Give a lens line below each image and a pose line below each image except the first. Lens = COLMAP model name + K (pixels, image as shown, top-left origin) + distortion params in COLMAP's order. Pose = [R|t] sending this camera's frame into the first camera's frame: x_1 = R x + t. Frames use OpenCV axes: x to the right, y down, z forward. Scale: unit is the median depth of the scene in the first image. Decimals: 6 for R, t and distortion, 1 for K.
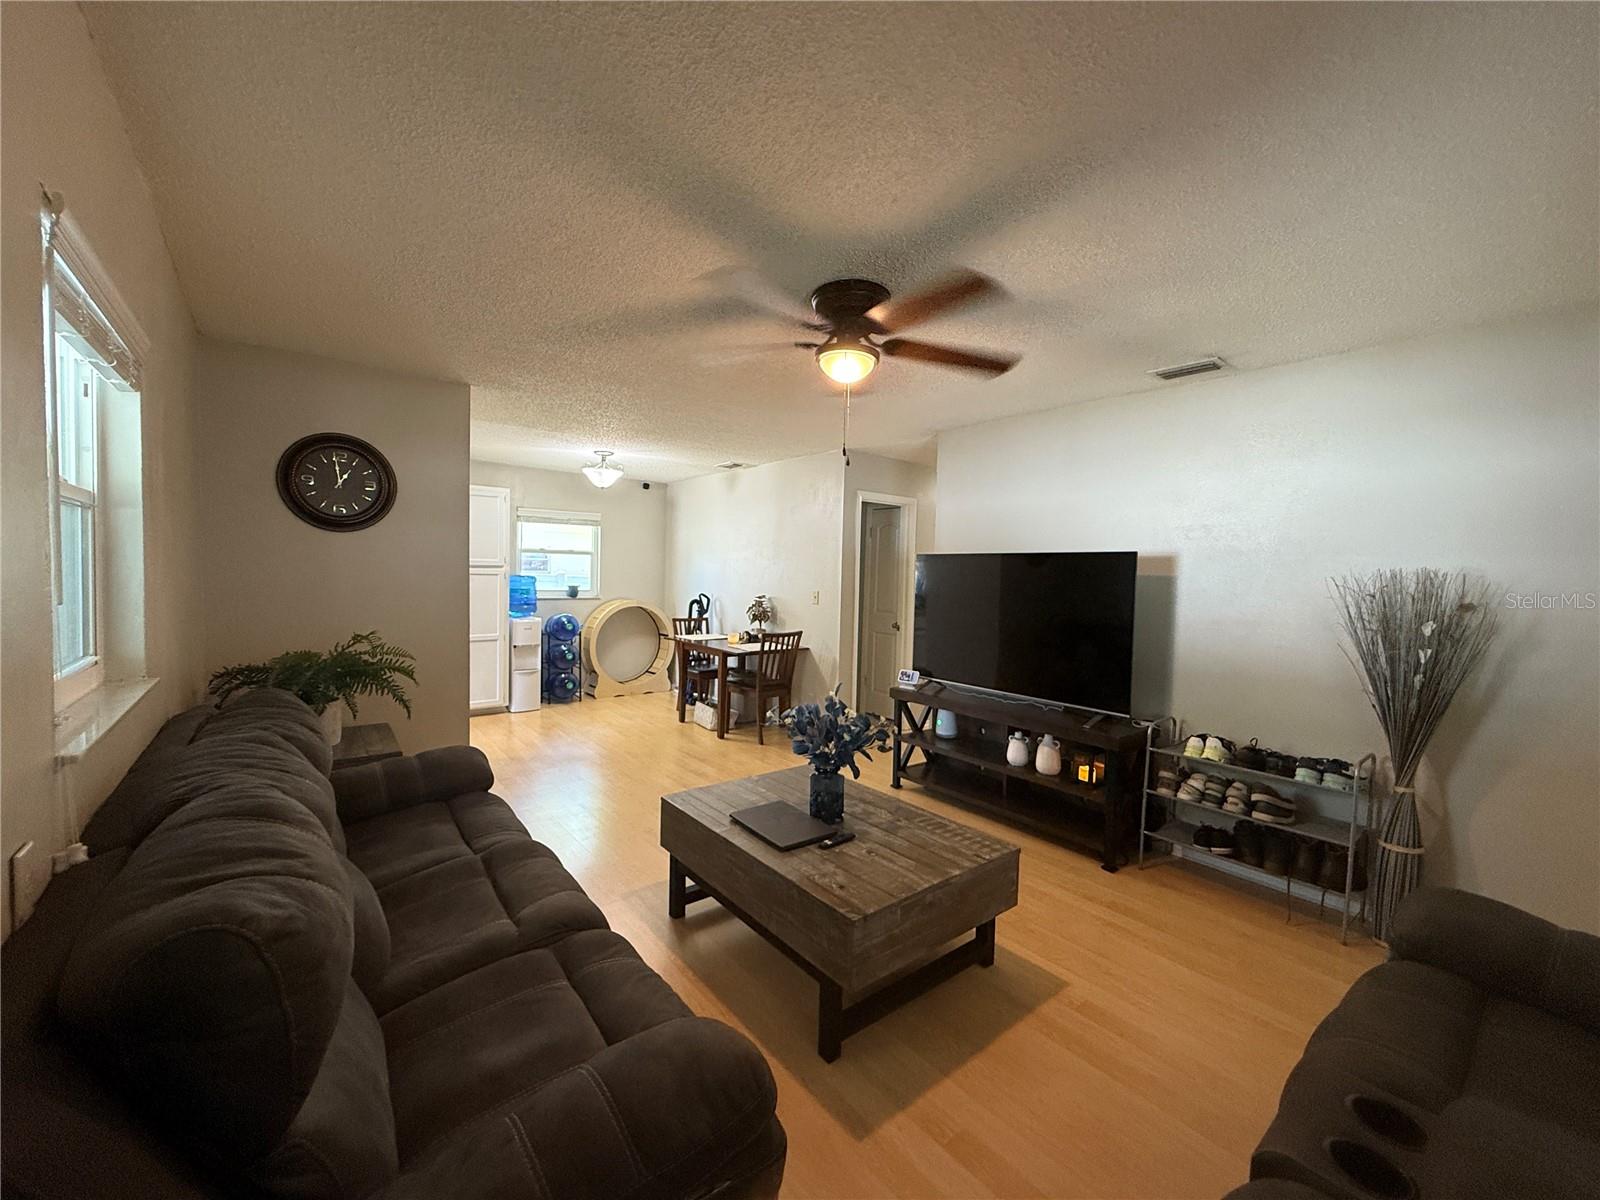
lens RADIAL K [[637.1, 0, 794.9], [0, 637.1, 597.9], [0, 0, 1]] dist [-0.002556, 0.000322]
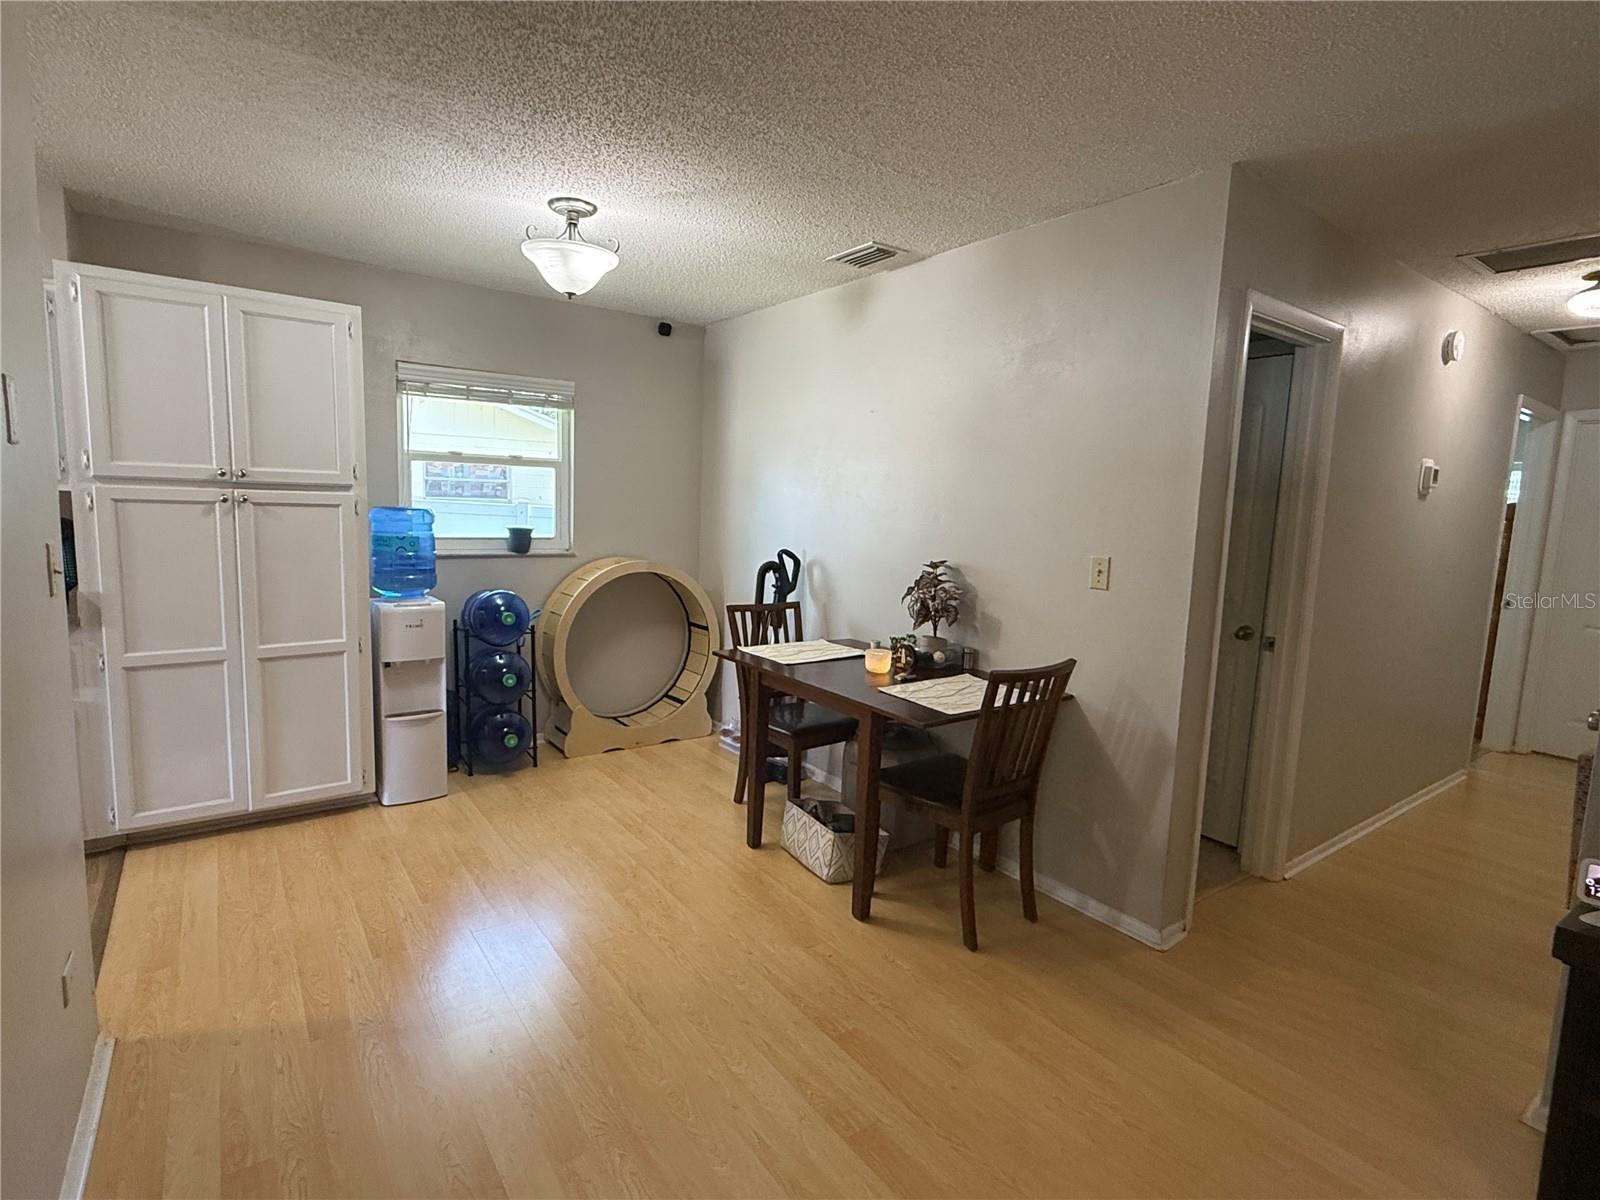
lens RADIAL K [[779.9, 0, 803.3], [0, 779.9, 592.9], [0, 0, 1]] dist [-0.003216, -0.000481]
pose [[0.999501, 0.015505, -0.027528, -0.119954], [-0.013465, 0.997256, 0.072799, -0.018418], [0.028581, -0.072392, 0.996967, 0.432341]]
